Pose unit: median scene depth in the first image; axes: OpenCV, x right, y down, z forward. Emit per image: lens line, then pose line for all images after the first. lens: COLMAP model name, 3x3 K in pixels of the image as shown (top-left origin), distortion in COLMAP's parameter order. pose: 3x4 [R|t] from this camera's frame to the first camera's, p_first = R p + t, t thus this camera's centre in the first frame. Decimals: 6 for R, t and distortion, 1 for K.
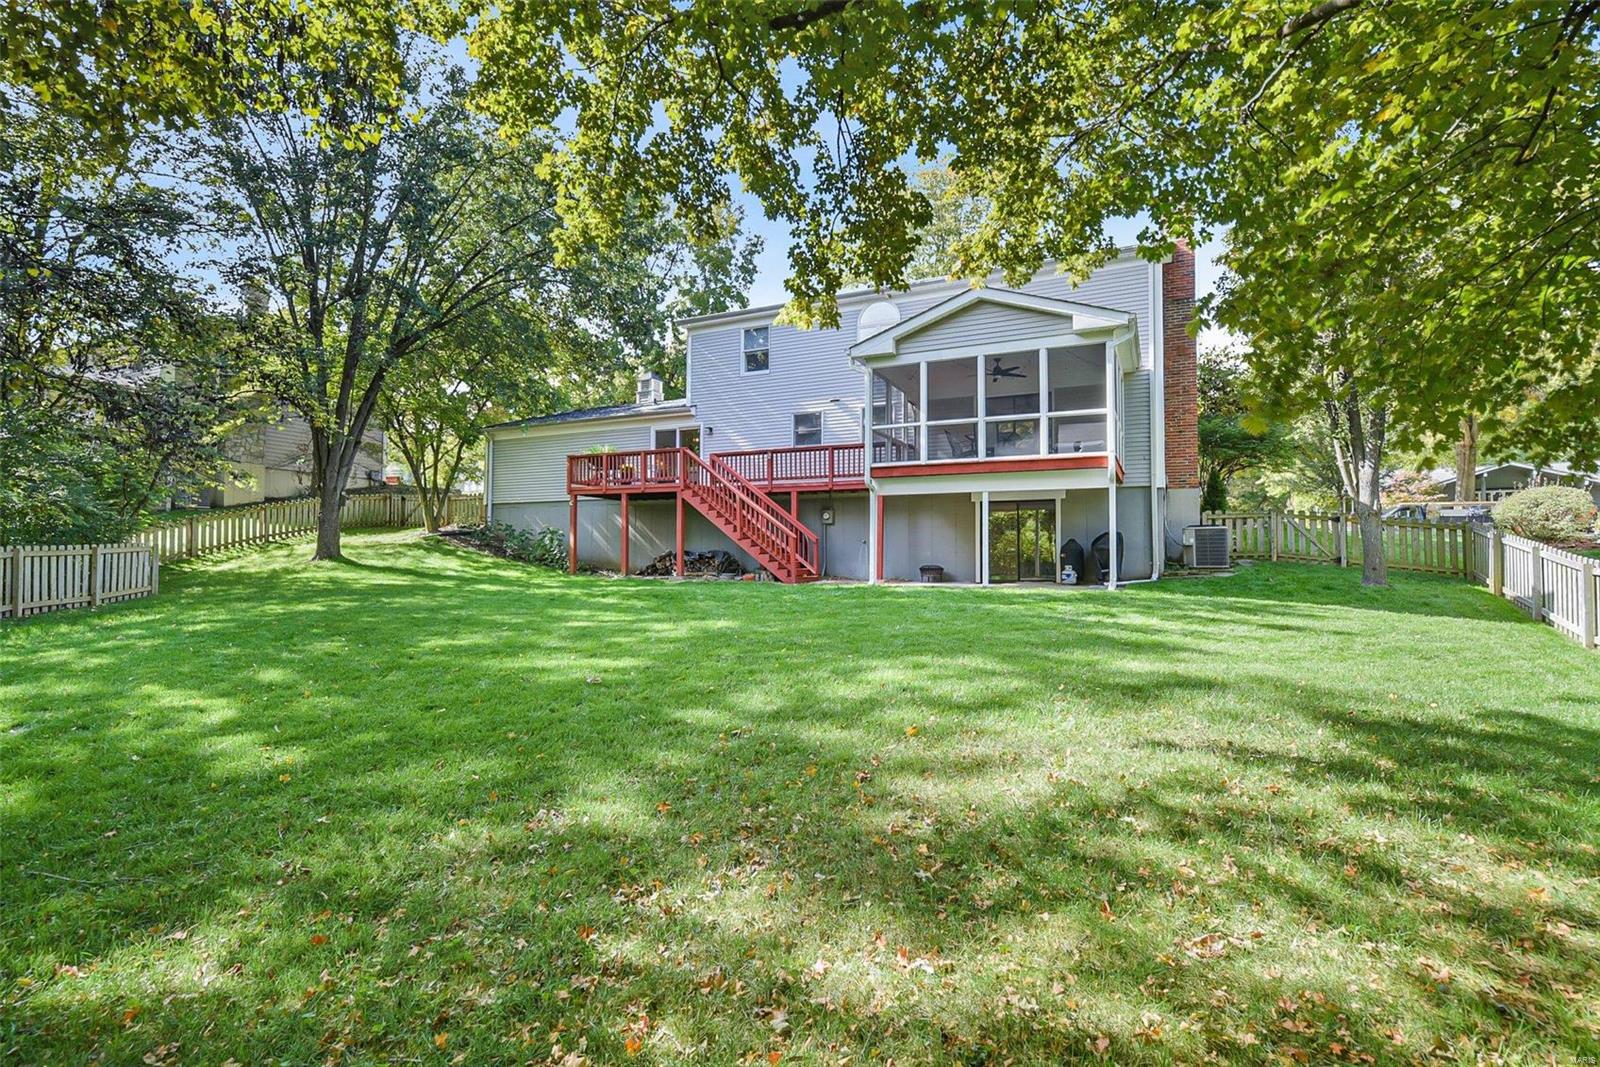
lens RADIAL K [[772.6, 0, 796.9], [0, 772.6, 524.4], [0, 0, 1]] dist [0.002413, 0.000462]
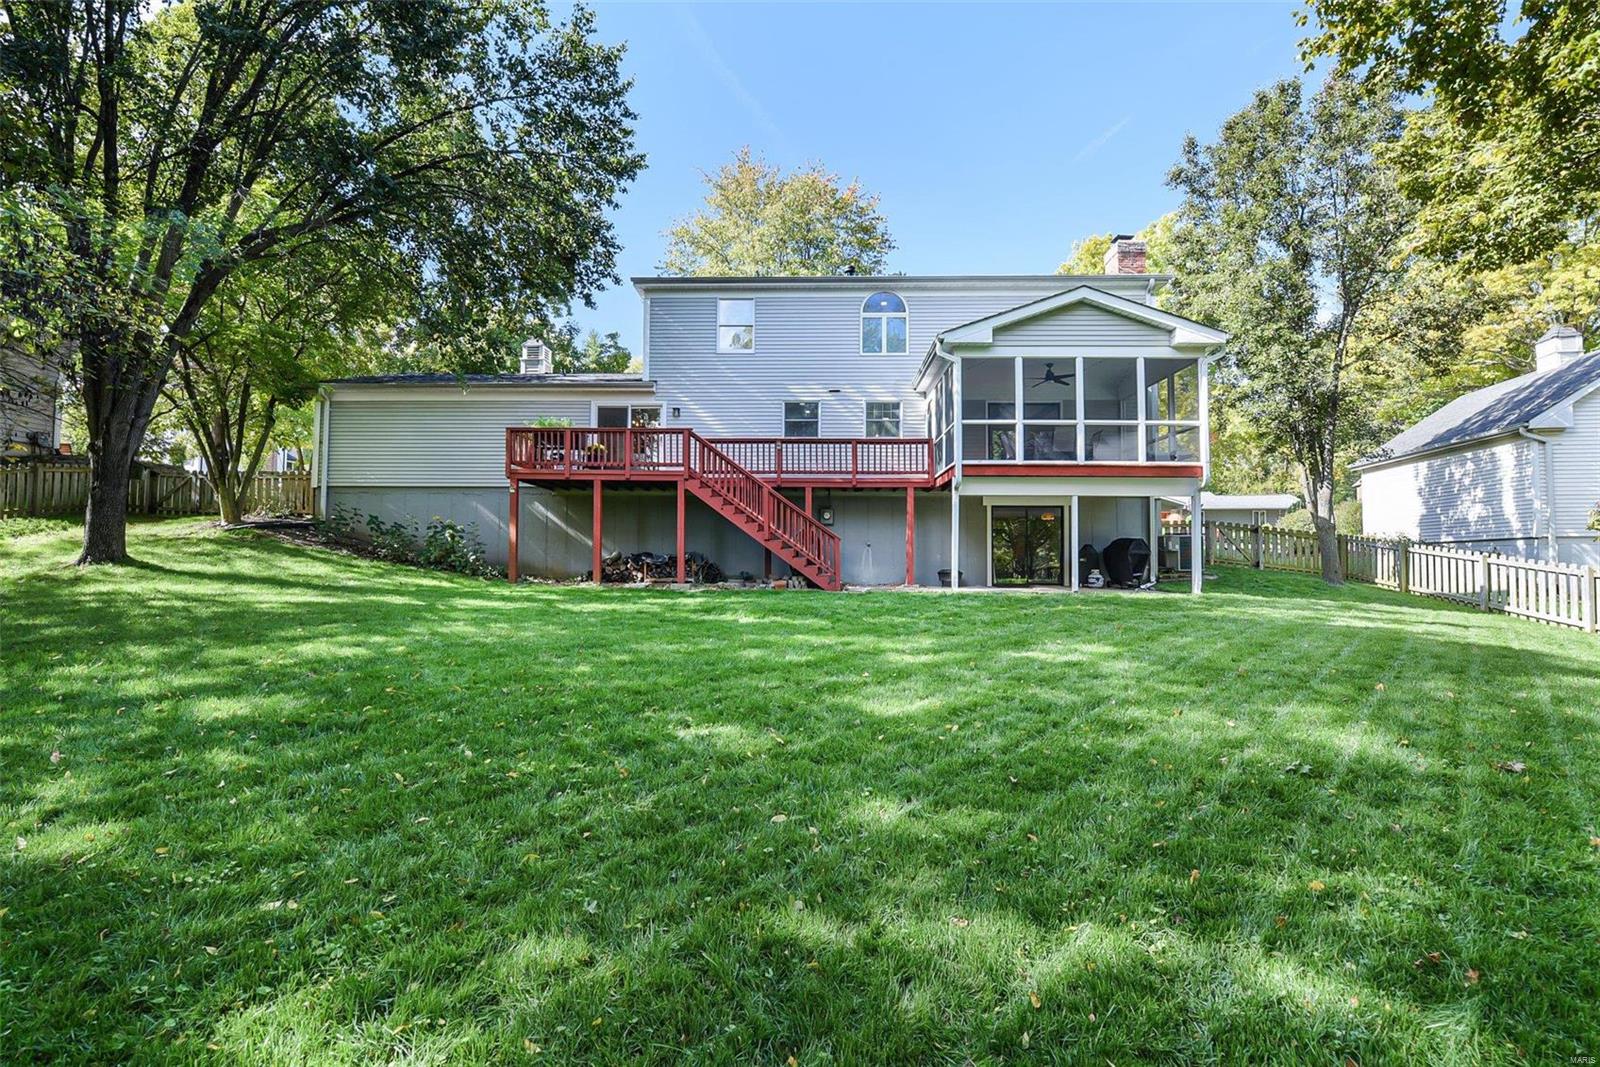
lens RADIAL K [[709.0, 0, 794.0], [0, 709.0, 539.1], [0, 0, 1]] dist [-0.011741, -0.000028]
pose [[0.906598, 0.014177, 0.421758, -0.417304], [-0.021572, 0.999686, 0.012767, 0.008480], [-0.421444, -0.020673, 0.906619, 0.296199]]
